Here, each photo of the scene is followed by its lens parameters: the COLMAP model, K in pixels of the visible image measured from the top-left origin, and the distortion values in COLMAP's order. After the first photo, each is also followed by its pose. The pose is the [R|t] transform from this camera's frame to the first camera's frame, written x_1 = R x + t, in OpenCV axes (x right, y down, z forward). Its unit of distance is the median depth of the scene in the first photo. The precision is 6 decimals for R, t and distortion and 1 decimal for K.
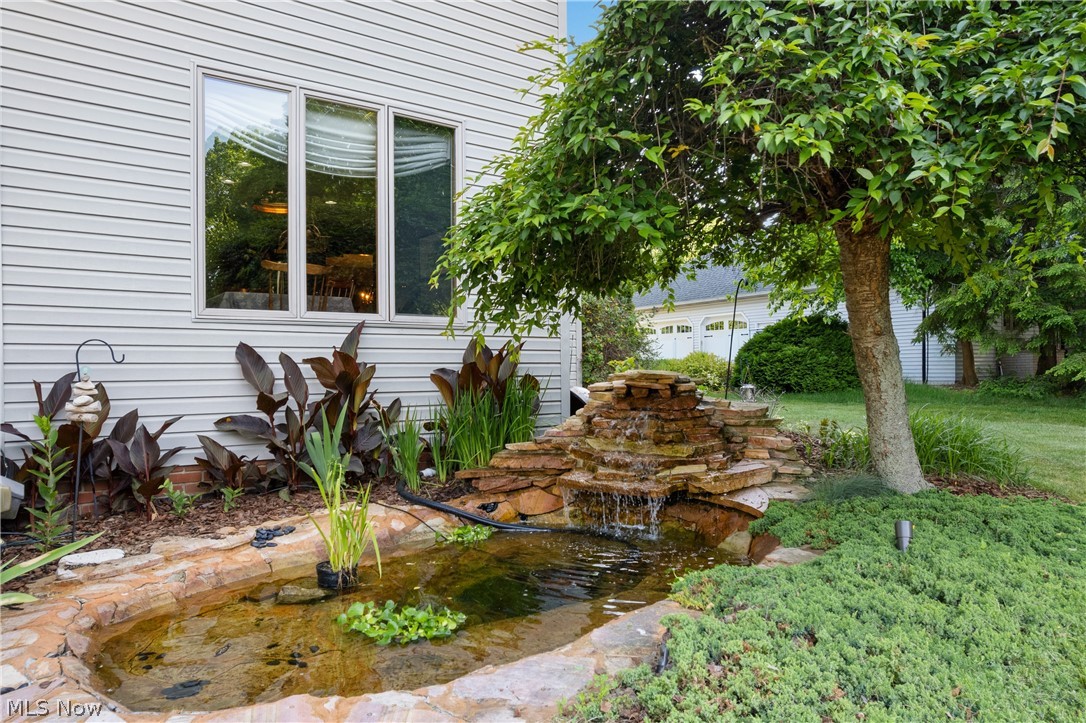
lens RADIAL K [[719.4, 0, 543.0], [0, 719.4, 361.5], [0, 0, 1]] dist [-0.001729, -0.000537]
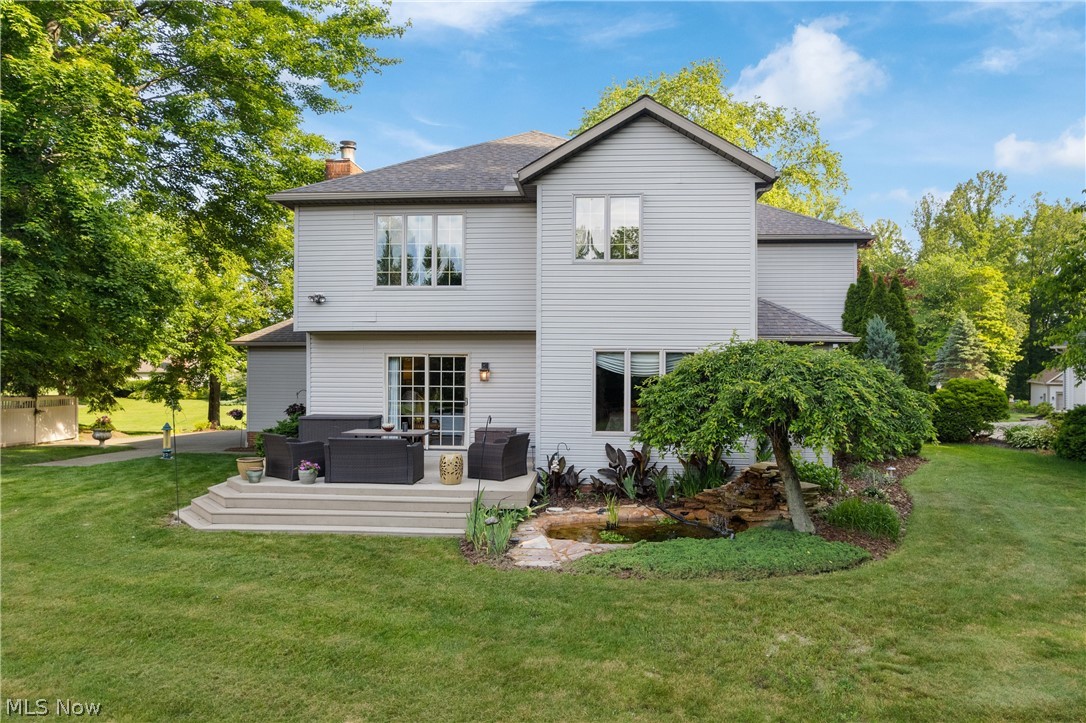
lens RADIAL K [[719.4, 0, 543.0], [0, 719.4, 361.5], [0, 0, 1]] dist [-0.001729, -0.000537]
pose [[0.764453, 0.008804, -0.644619, 1.249011], [-0.008091, 0.999959, 0.004062, -0.366512], [0.644629, 0.002110, 0.764493, -1.368843]]
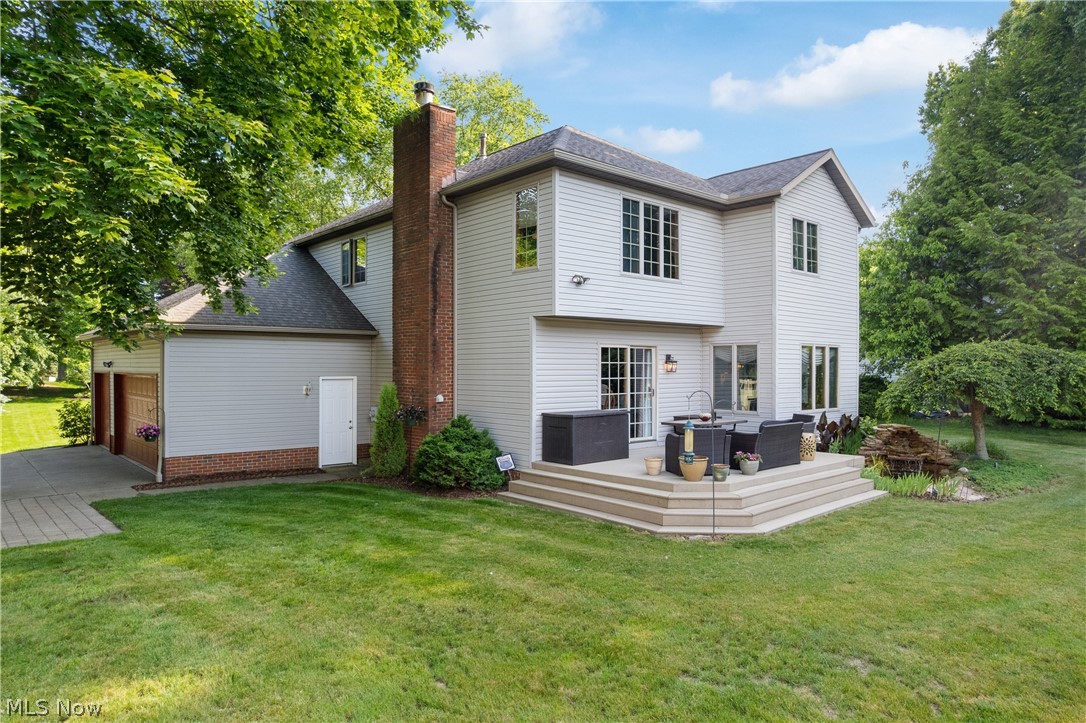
lens RADIAL K [[719.4, 0, 543.0], [0, 719.4, 361.5], [0, 0, 1]] dist [-0.001729, -0.000537]
pose [[0.992923, 0.009969, 0.118344, -2.185199], [-0.008979, 0.999920, -0.008898, -0.273896], [-0.118423, 0.007773, 0.992933, -2.387361]]
